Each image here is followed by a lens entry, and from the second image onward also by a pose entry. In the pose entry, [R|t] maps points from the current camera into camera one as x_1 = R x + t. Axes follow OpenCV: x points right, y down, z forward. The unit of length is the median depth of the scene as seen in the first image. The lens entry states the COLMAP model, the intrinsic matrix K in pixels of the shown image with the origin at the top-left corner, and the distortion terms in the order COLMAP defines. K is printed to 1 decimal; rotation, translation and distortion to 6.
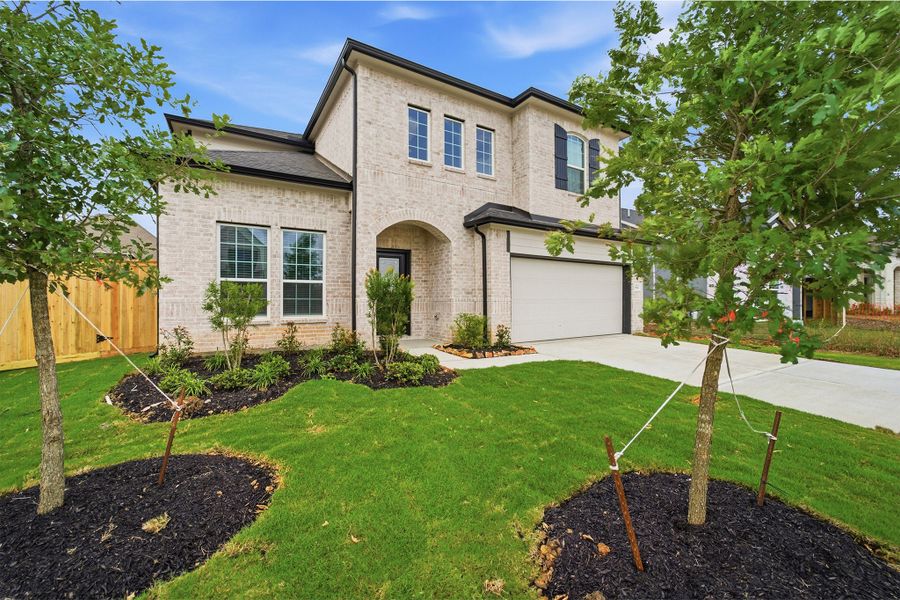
lens RADIAL K [[363.7, 0, 448.4], [0, 363.7, 296.4], [0, 0, 1]] dist [-0.003218, -0.000122]
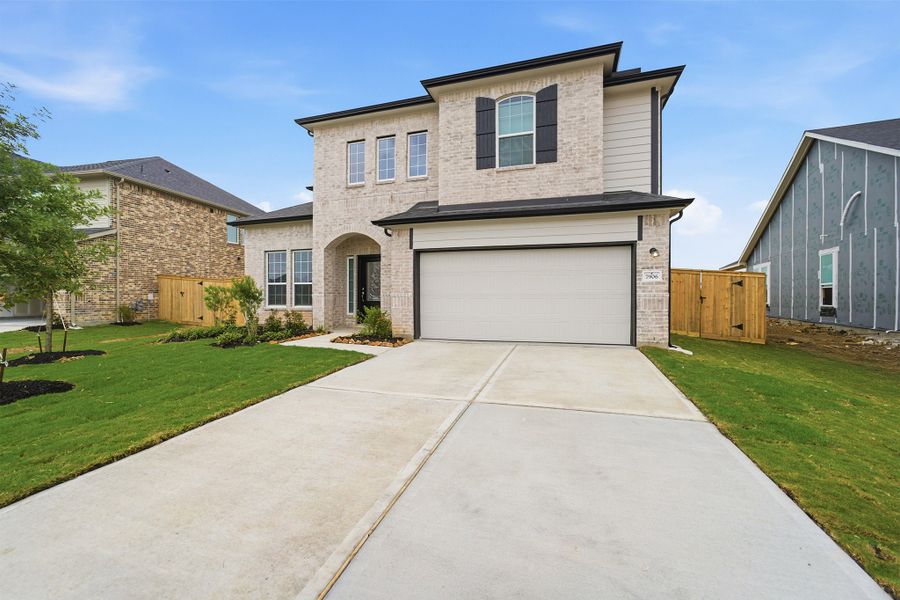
lens RADIAL K [[363.7, 0, 448.4], [0, 363.7, 296.4], [0, 0, 1]] dist [-0.003218, -0.000122]
pose [[0.660245, -0.005276, -0.751031, 0.984944], [0.002986, 0.999986, -0.004400, 0.017519], [0.751044, 0.000663, 0.660252, 0.384980]]
